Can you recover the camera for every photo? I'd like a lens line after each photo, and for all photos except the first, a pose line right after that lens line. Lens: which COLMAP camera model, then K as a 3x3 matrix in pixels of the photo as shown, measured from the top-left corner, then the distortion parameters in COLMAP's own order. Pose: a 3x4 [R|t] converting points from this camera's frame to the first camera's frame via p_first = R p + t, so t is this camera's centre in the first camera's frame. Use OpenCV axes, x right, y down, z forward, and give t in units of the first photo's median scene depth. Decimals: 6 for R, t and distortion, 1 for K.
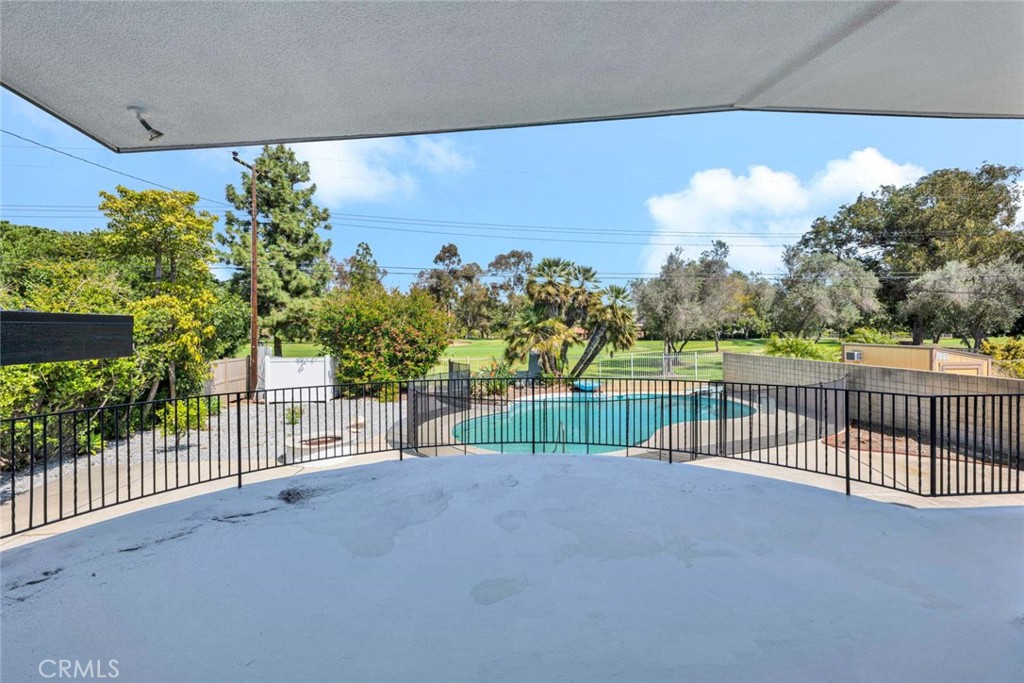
lens RADIAL K [[417.5, 0, 512.6], [0, 417.5, 337.5], [0, 0, 1]] dist [0.002516, -0.000043]
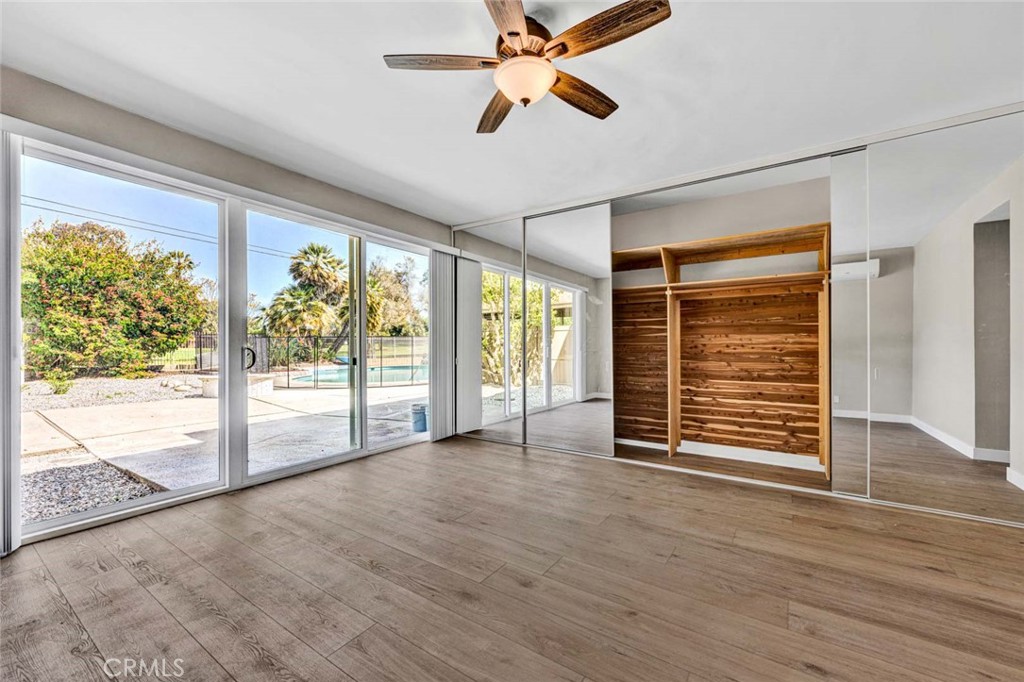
lens RADIAL K [[417.5, 0, 513.7], [0, 417.5, 343.1], [0, 0, 1]] dist [0.002516, -0.000043]
pose [[0.633281, 0.014113, 0.773793, -0.446549], [0.013269, 0.999489, -0.029089, 0.112649], [-0.773808, 0.028689, 0.632770, -0.092218]]
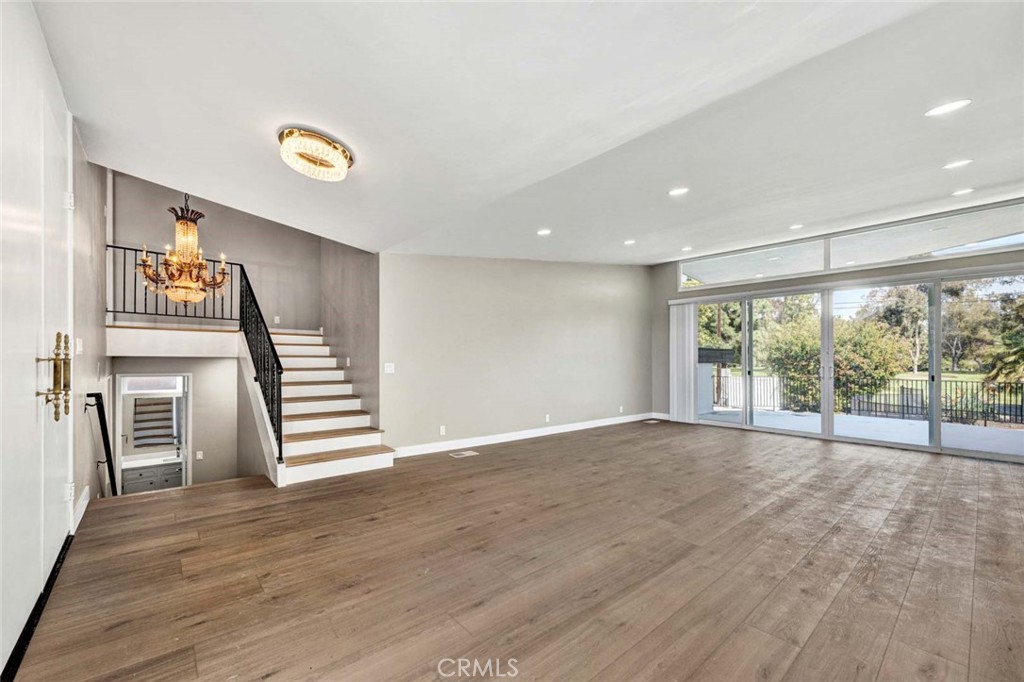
lens RADIAL K [[417.5, 0, 518.1], [0, 417.5, 349.5], [0, 0, 1]] dist [0.002516, -0.000043]
pose [[0.605608, -0.008756, -0.795715, 0.108711], [-0.024204, 0.999274, -0.029417, 0.016544], [0.795395, 0.037075, 0.604957, -0.428172]]
